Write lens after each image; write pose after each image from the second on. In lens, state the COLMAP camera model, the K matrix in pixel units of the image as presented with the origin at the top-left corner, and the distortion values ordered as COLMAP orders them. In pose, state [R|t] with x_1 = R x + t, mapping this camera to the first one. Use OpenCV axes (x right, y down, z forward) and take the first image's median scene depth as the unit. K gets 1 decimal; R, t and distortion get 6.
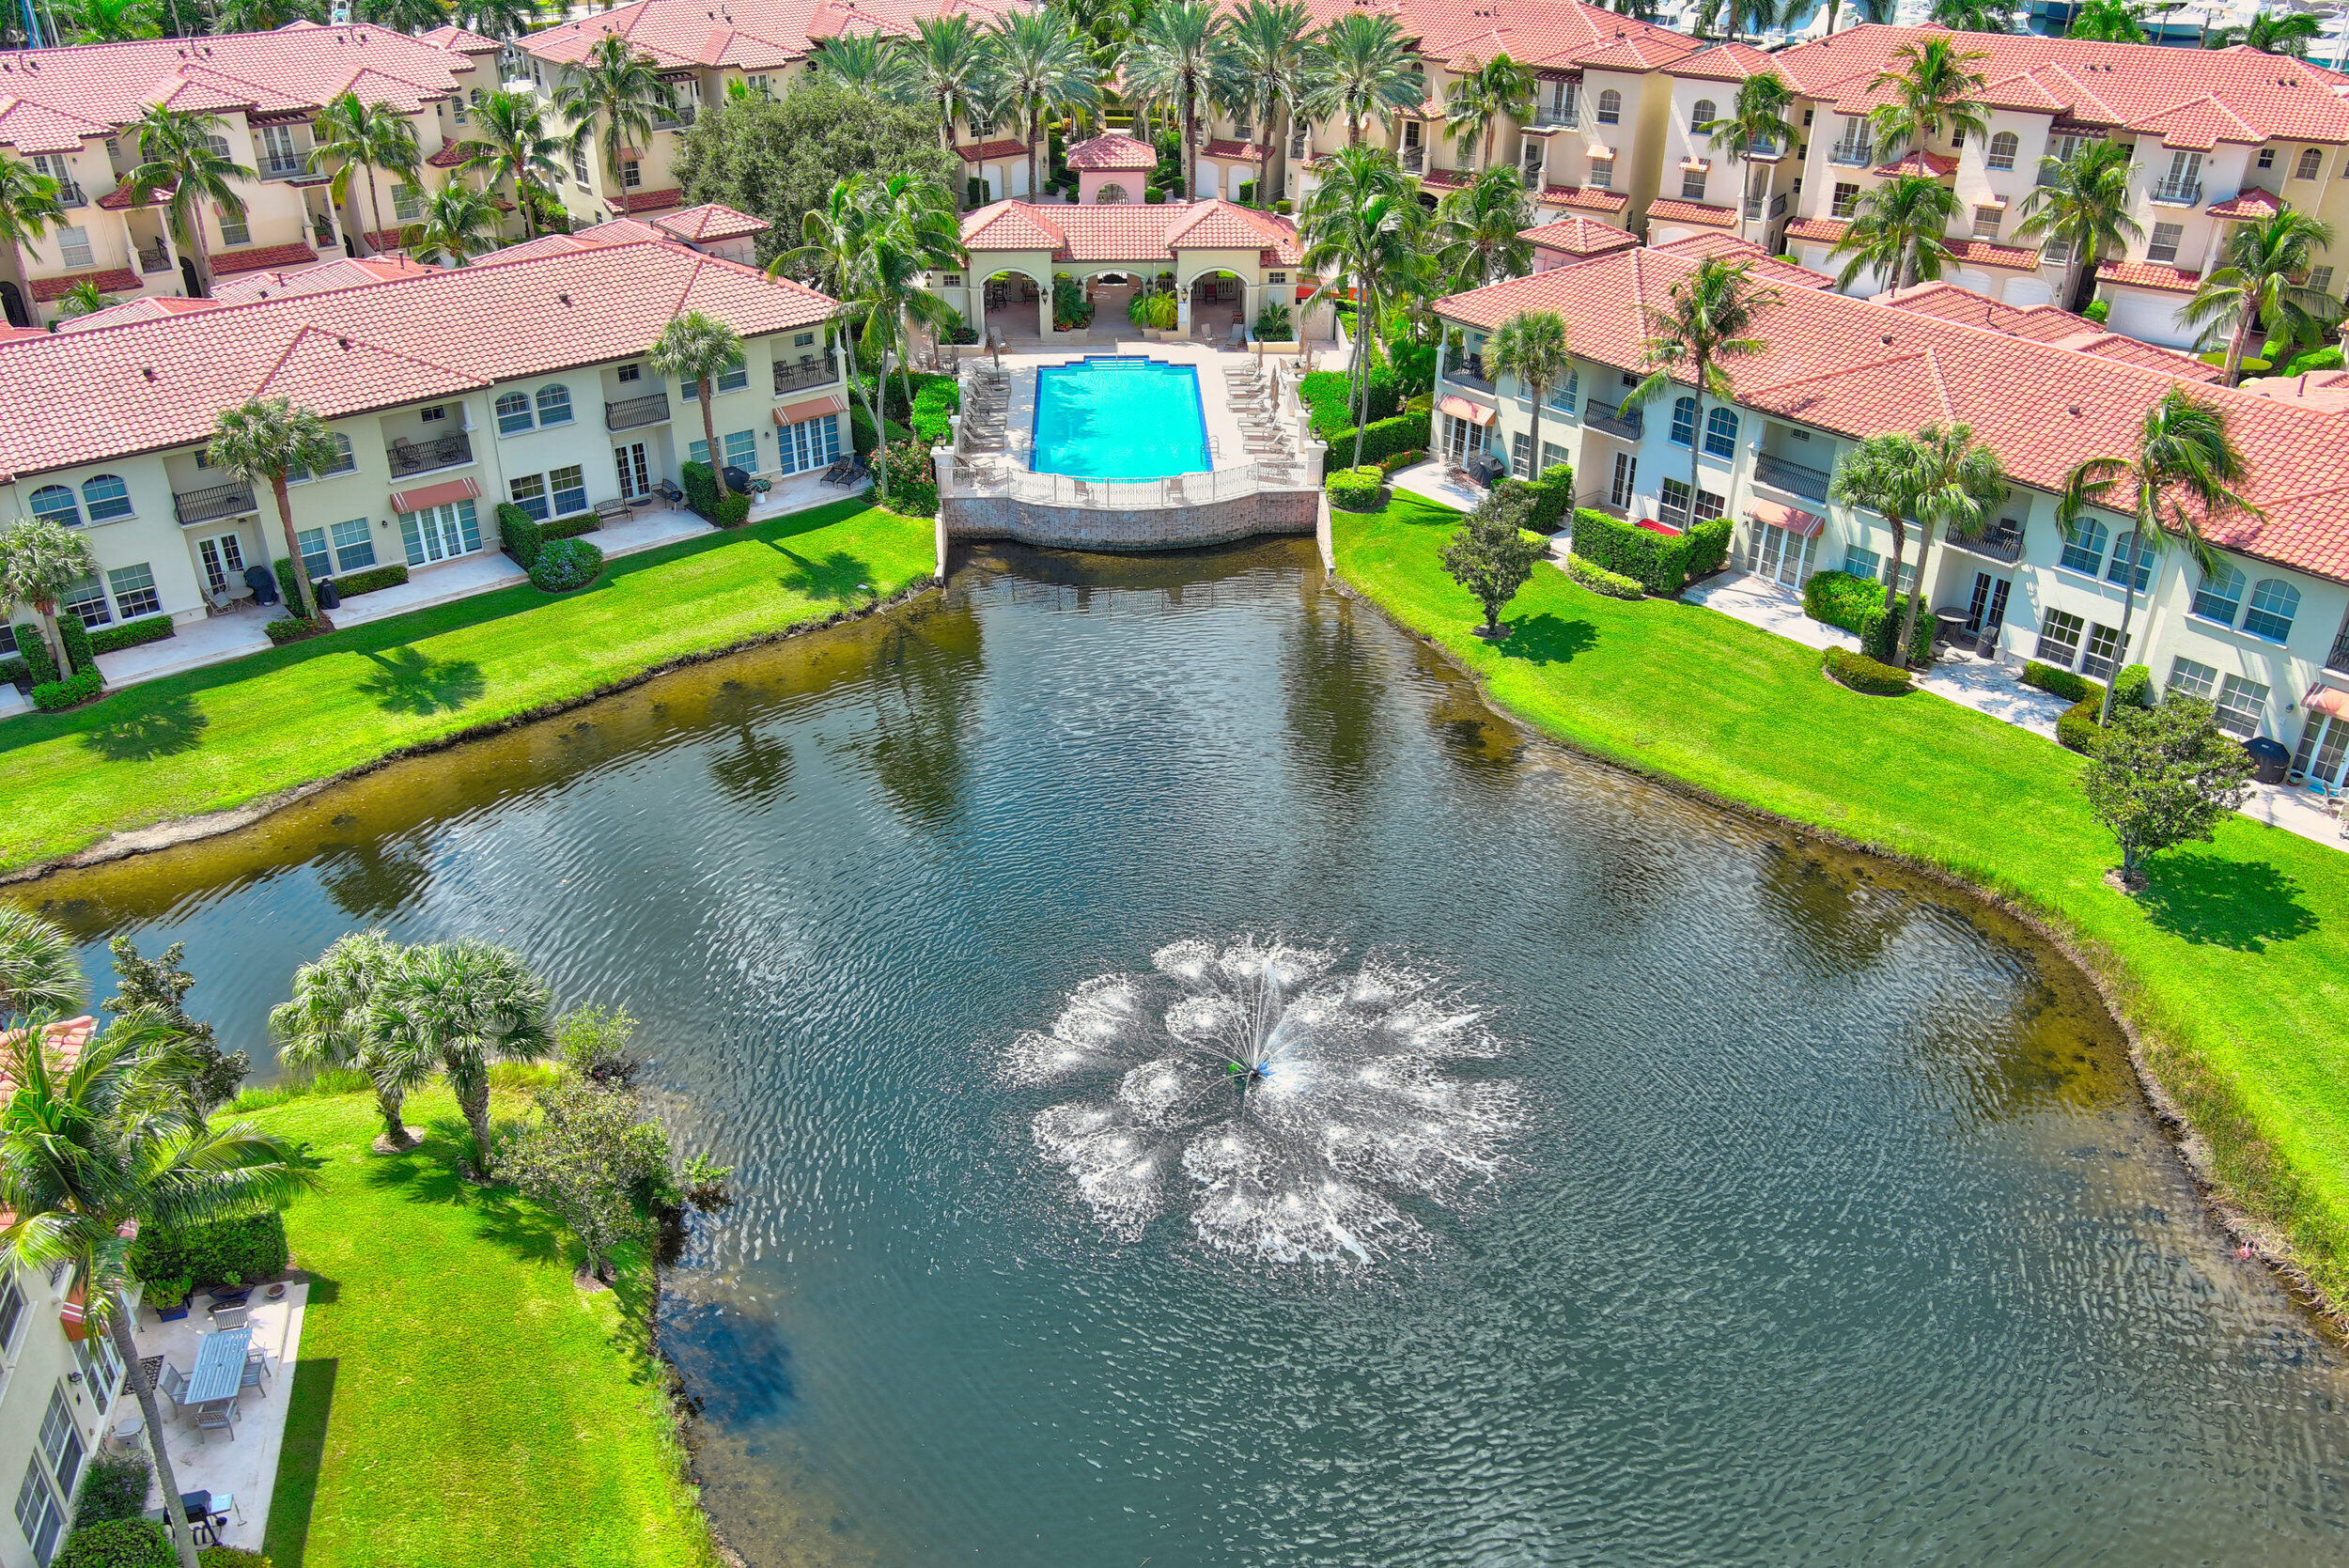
lens RADIAL K [[1955.1, 0, 1178.8], [0, 1955.1, 777.7], [0, 0, 1]] dist [-0.012762, -0.000919]
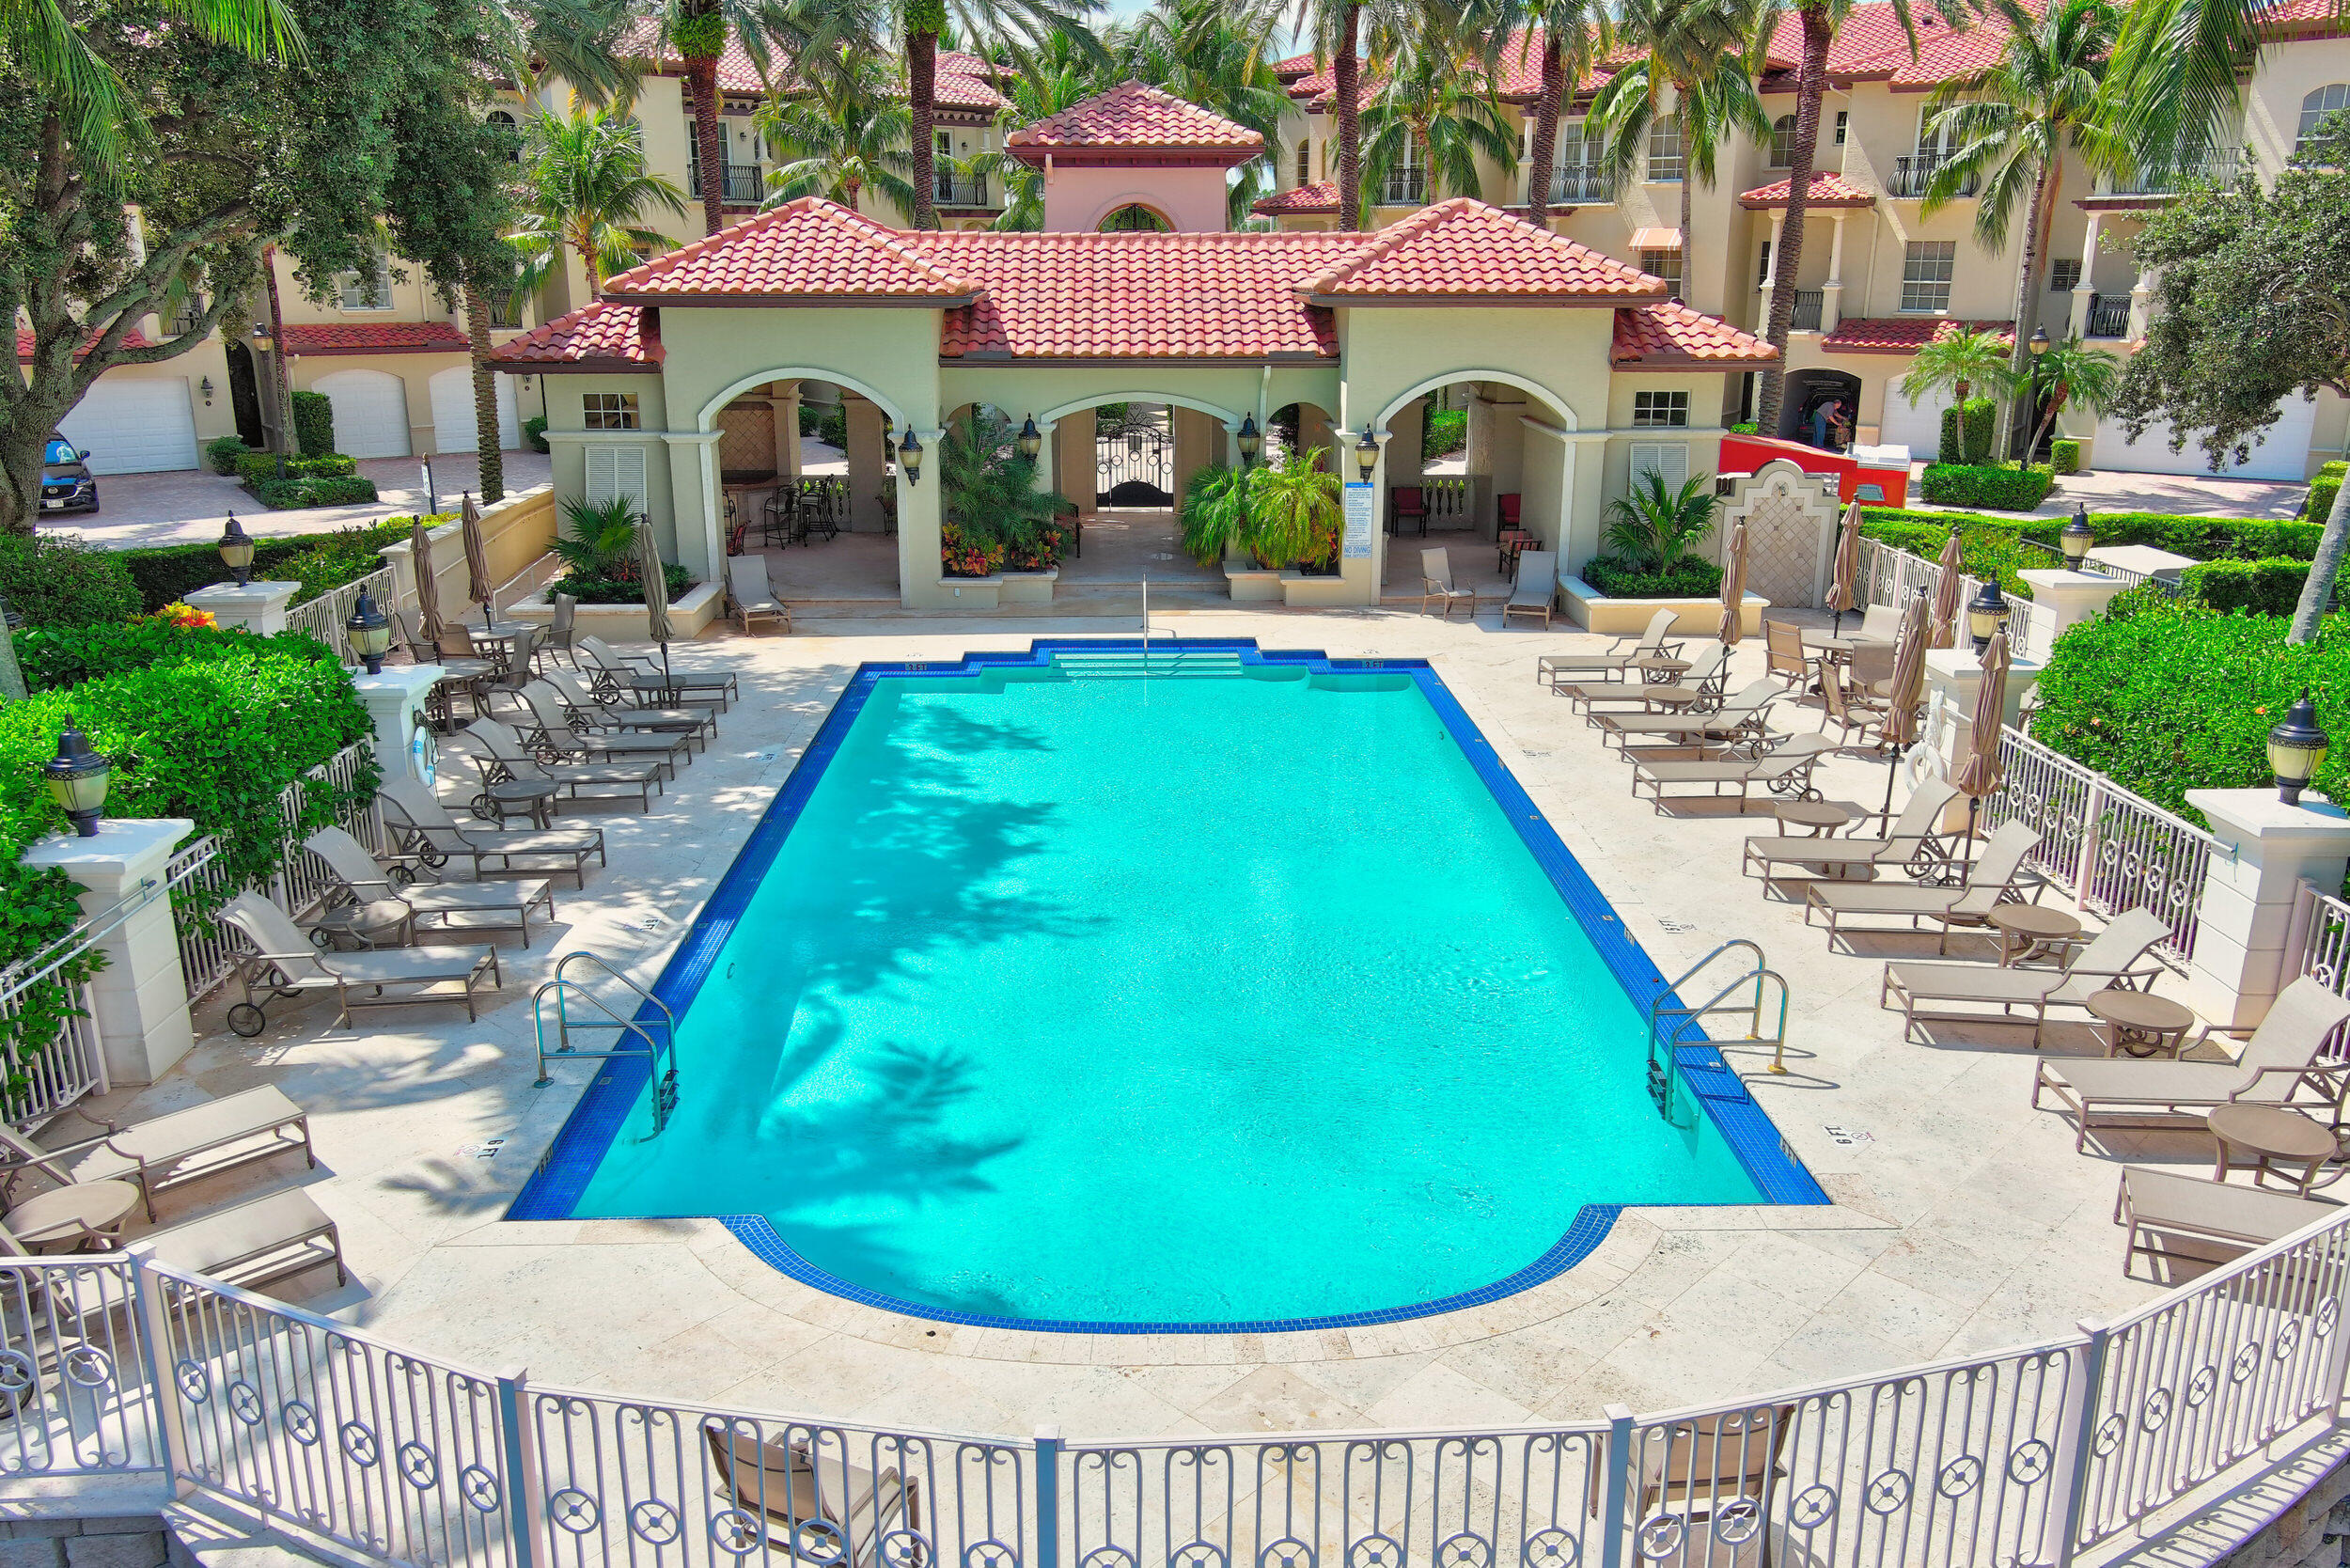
lens RADIAL K [[1956.1, 0, 1174.9], [0, 1956.1, 779.1], [0, 0, 1]] dist [-0.012762, -0.000919]
pose [[0.999878, -0.001395, -0.015553, -0.022416], [-0.002165, 0.974006, -0.226514, -0.127252], [0.015465, 0.226520, 0.973884, 0.709038]]
